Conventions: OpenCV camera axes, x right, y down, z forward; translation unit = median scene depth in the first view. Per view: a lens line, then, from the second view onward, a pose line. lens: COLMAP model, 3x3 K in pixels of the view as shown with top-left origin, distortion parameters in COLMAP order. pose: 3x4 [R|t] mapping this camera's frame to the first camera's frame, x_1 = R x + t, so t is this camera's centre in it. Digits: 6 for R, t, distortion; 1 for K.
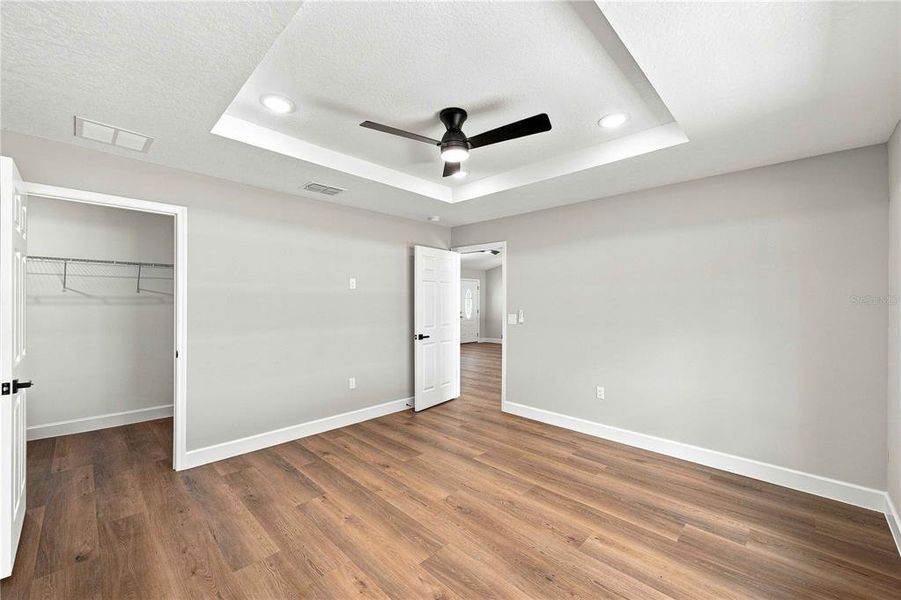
lens RADIAL K [[351.9, 0, 450.6], [0, 351.9, 308.7], [0, 0, 1]] dist [0.001236, 0.000355]
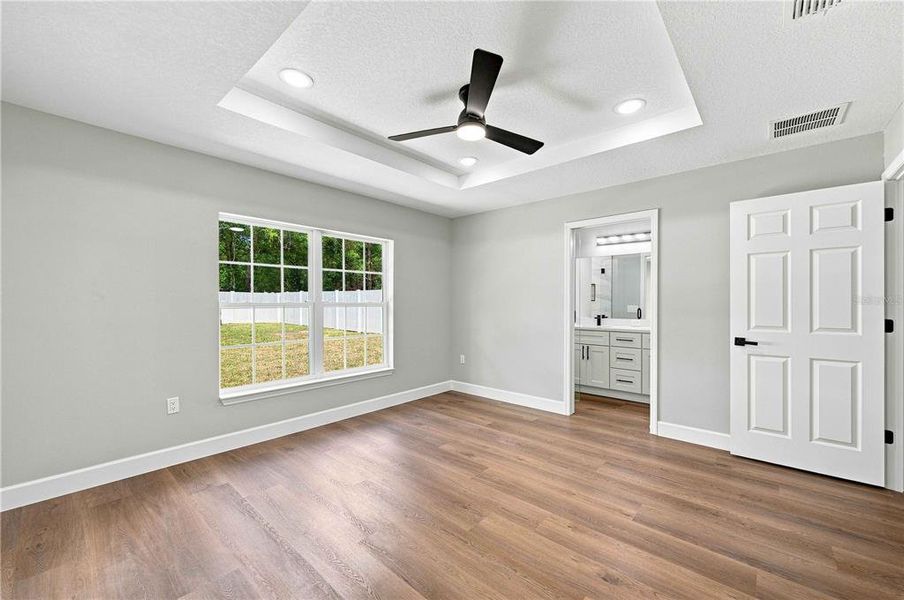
lens RADIAL K [[353.0, 0, 448.8], [0, 353.0, 291.6], [0, 0, 1]] dist [0.001236, 0.000355]
pose [[-0.999149, -0.005637, -0.040855, 0.113188], [-0.005504, 0.999979, -0.003382, 0.008859], [0.040873, -0.003154, -0.999159, 2.004406]]
